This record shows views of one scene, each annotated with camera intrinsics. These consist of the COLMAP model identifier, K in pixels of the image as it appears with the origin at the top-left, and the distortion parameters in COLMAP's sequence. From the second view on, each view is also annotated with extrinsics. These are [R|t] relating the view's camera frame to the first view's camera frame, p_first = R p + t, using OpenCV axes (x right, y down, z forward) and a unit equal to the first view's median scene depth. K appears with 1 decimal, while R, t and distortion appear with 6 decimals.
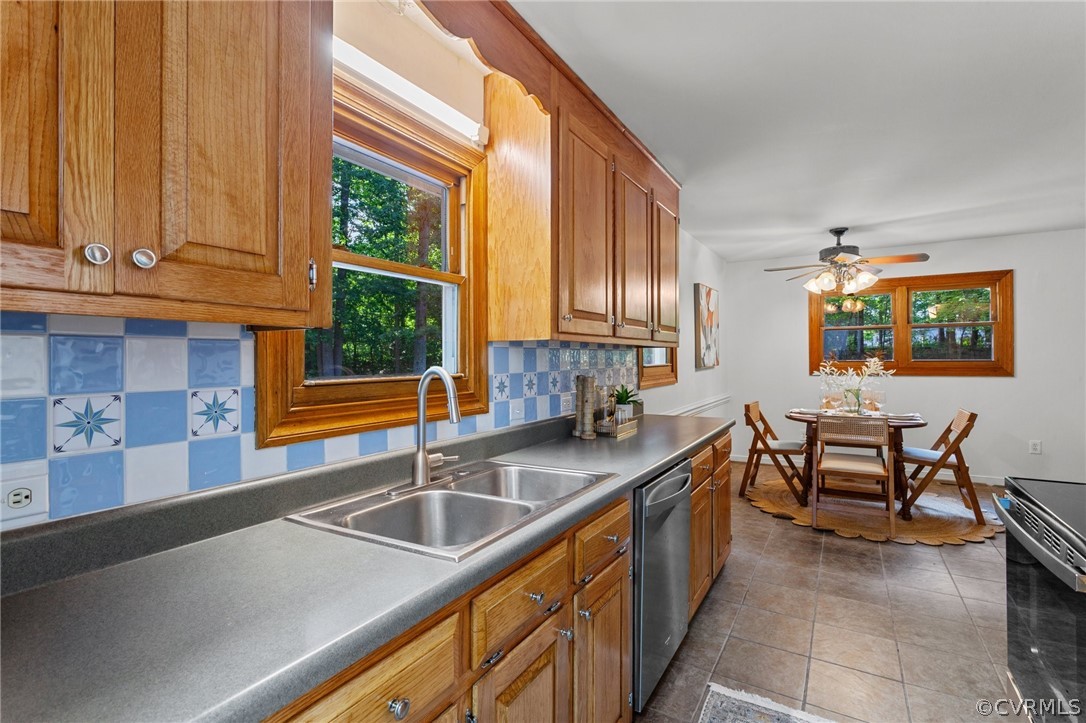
lens RADIAL K [[516.2, 0, 543.0], [0, 516.2, 361.5], [0, 0, 1]] dist [-0.025425, 0.017093]
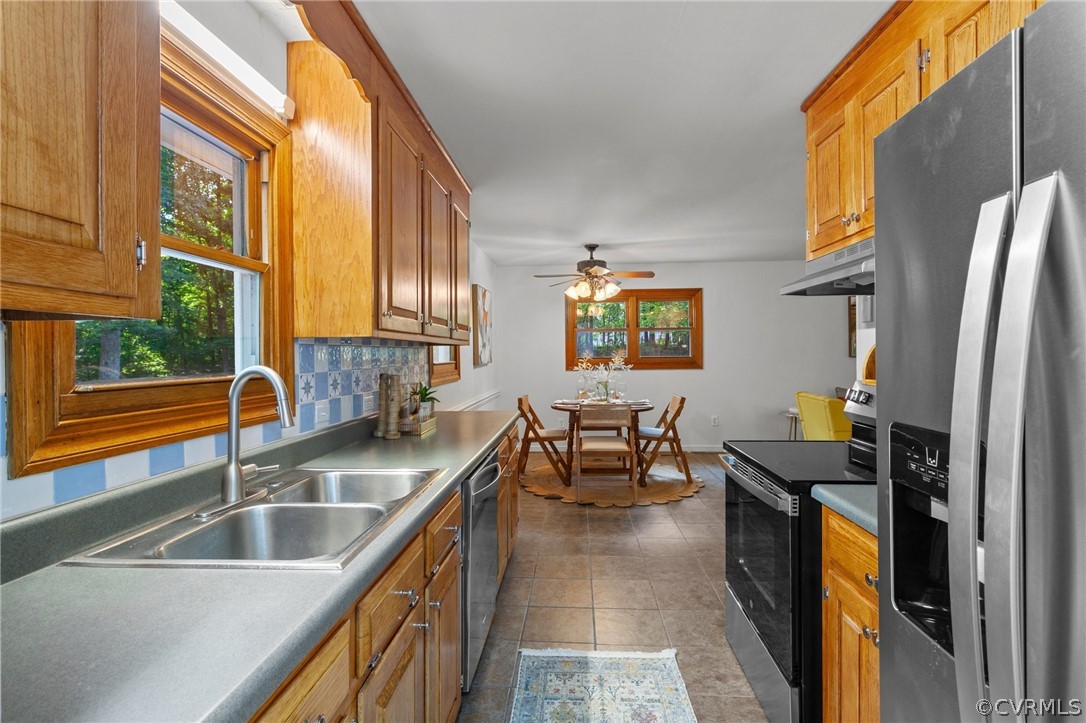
lens RADIAL K [[522.4, 0, 553.5], [0, 522.4, 356.6], [0, 0, 1]] dist [0.001454, 0.000590]
pose [[0.881969, -0.003765, 0.471292, -0.084497], [0.006559, 0.999969, -0.004287, 0.000877], [-0.471261, 0.006872, 0.881967, -0.014124]]
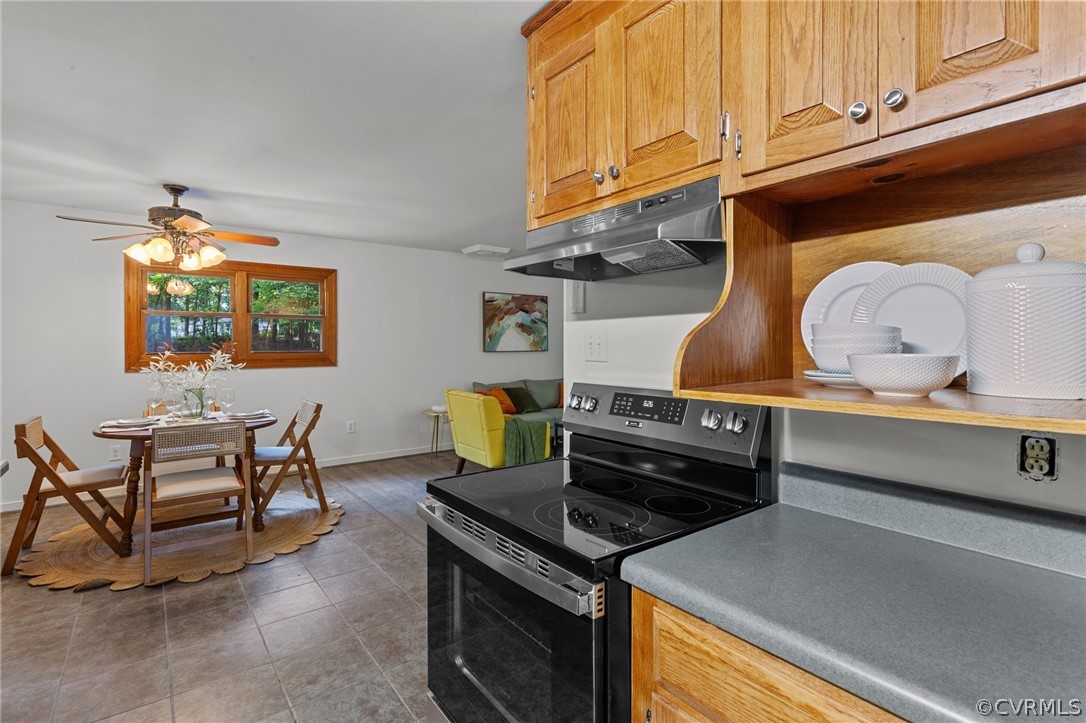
lens RADIAL K [[515.8, 0, 544.1], [0, 515.8, 343.5], [0, 0, 1]] dist [0.004509, 0.000150]
pose [[0.368120, 0.009791, 0.929727, 0.061828], [0.005792, 0.999901, -0.012824, -0.003863], [-0.929760, 0.010105, 0.368027, 0.240657]]
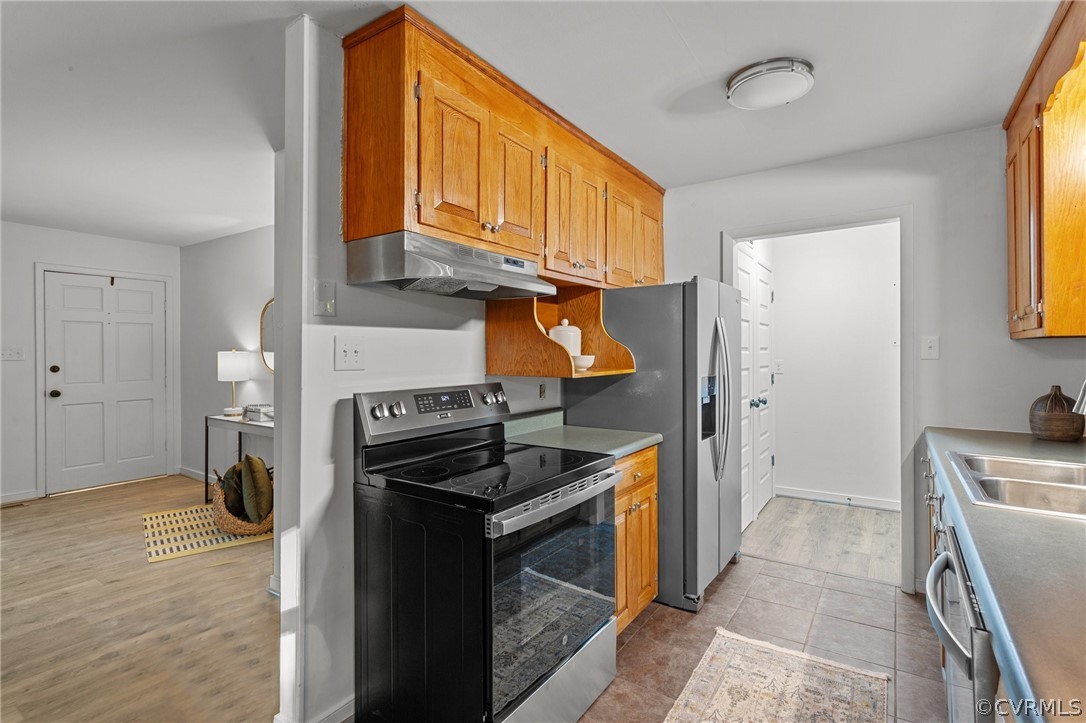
lens RADIAL K [[522.4, 0, 553.5], [0, 522.4, 356.6], [0, 0, 1]] dist [0.001454, 0.000590]
pose [[-0.998736, 0.005830, 0.049922, 0.405116], [0.006667, 0.999840, 0.016607, -0.013062], [-0.049817, 0.016919, -0.998615, 0.989447]]
